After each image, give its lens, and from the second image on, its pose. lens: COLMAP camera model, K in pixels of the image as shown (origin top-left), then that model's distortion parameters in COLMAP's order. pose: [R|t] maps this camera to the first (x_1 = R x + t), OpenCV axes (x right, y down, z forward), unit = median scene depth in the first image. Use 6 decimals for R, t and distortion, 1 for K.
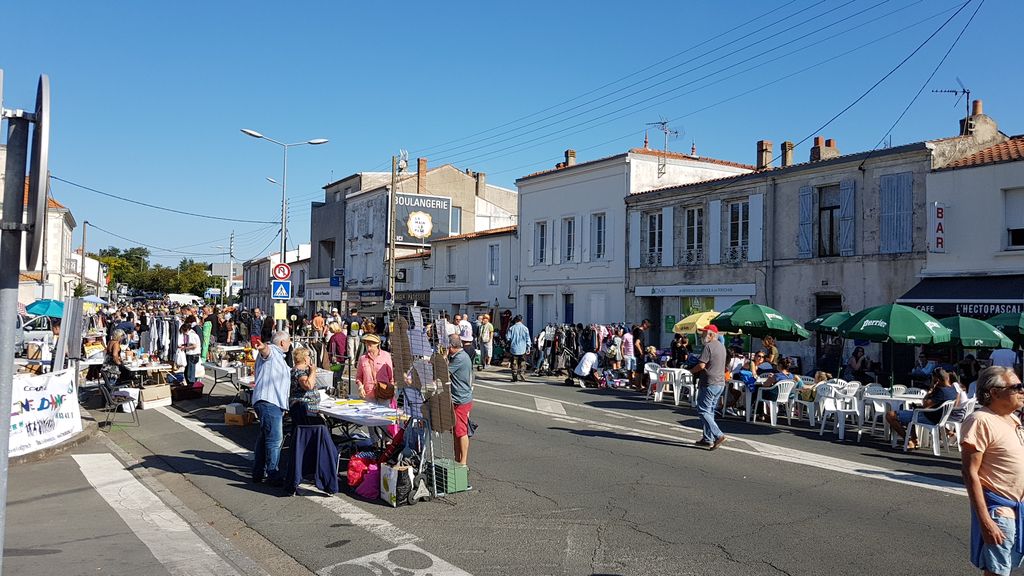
lens RADIAL K [[801.4, 0, 512.0], [0, 801.4, 288.0], [0, 0, 1]] dist [-0.008242, -0.009182]
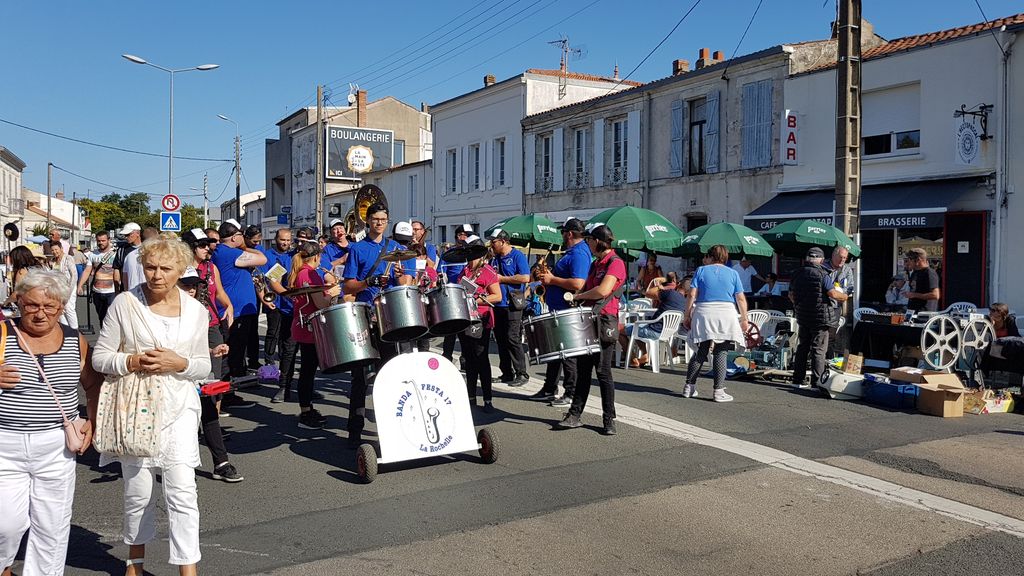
lens RADIAL K [[793.2, 0, 512.0], [0, 793.2, 288.0], [0, 0, 1]] dist [-0.005970, 0.000485]
pose [[0.999772, -0.009933, -0.018886, 0.164908], [0.011261, 0.997370, 0.071592, 0.021074], [0.018125, -0.071788, 0.997255, 0.046386]]
